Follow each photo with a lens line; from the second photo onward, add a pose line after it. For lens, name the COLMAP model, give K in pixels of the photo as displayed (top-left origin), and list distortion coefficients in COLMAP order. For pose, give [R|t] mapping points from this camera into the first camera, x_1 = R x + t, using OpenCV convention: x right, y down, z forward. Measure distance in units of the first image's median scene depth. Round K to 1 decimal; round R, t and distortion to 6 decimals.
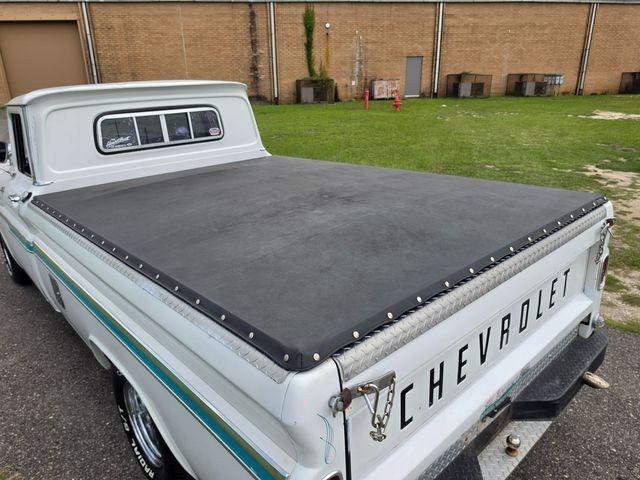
lens RADIAL K [[449.0, 0, 315.3], [0, 449.0, 242.6], [0, 0, 1]] dist [0.001818, -0.014049]
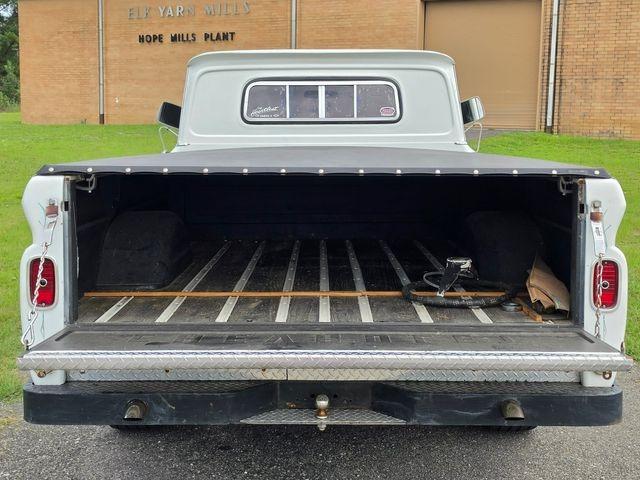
lens RADIAL K [[930.9, 0, 340.8], [0, 930.9, 221.5], [0, 0, 1]] dist [0.073802, 0.000000]
pose [[0.756920, 0.103484, -0.645262, 0.854494], [-0.241880, 0.961624, -0.129515, 0.180026], [0.607096, 0.254109, 0.752903, -0.229566]]
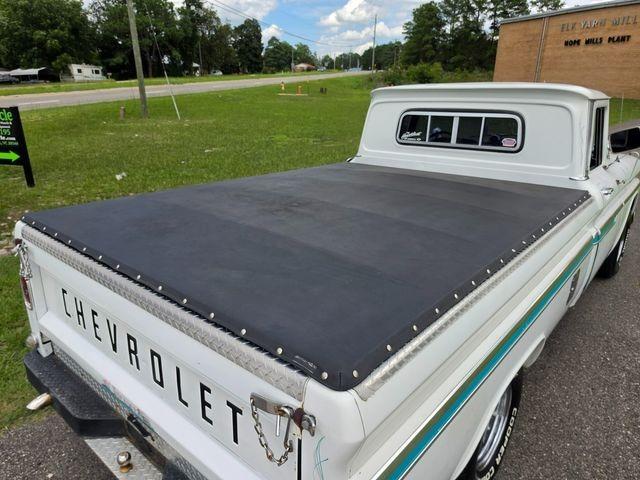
lens RADIAL K [[449.0, 0, 315.9], [0, 449.0, 249.1], [0, 0, 1]] dist [0.001818, -0.014049]
pose [[0.136232, 0.366135, -0.920536, 0.668872], [-0.336117, 0.891166, 0.304711, -0.225679], [0.931915, 0.267896, 0.244470, 0.551200]]
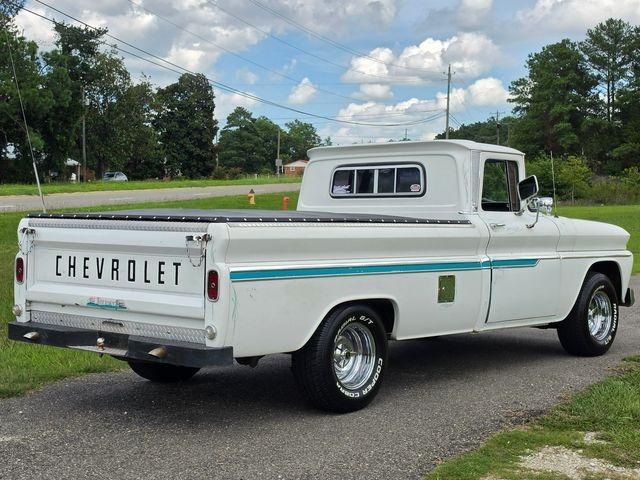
lens RADIAL K [[1059.9, 0, 320.3], [0, 1059.9, 242.0], [0, 0, 1]] dist [0.090061, 0.000000]
pose [[0.125802, 0.061955, -0.990119, 2.295060], [-0.337594, 0.941156, 0.015997, -0.113584], [0.932847, 0.332246, 0.139315, 0.579743]]
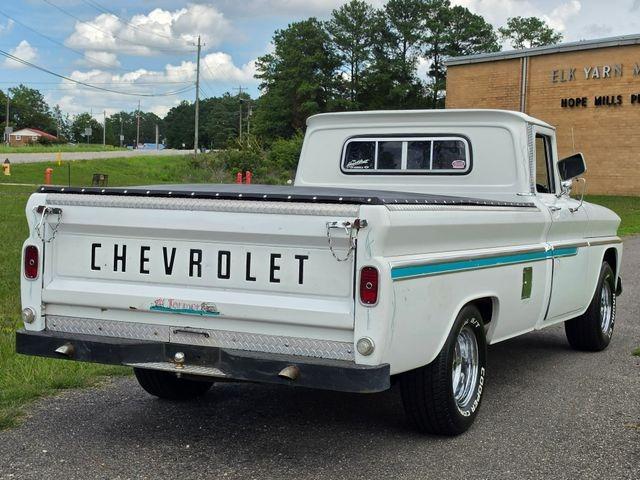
lens RADIAL K [[1059.9, 0, 342.7], [0, 1059.9, 278.5], [0, 0, 1]] dist [0.090061, 0.000000]
pose [[0.385353, 0.117194, -0.915297, 1.739967], [-0.339466, 0.940349, -0.022518, 0.085749], [0.858059, 0.319390, 0.402150, 0.076828]]
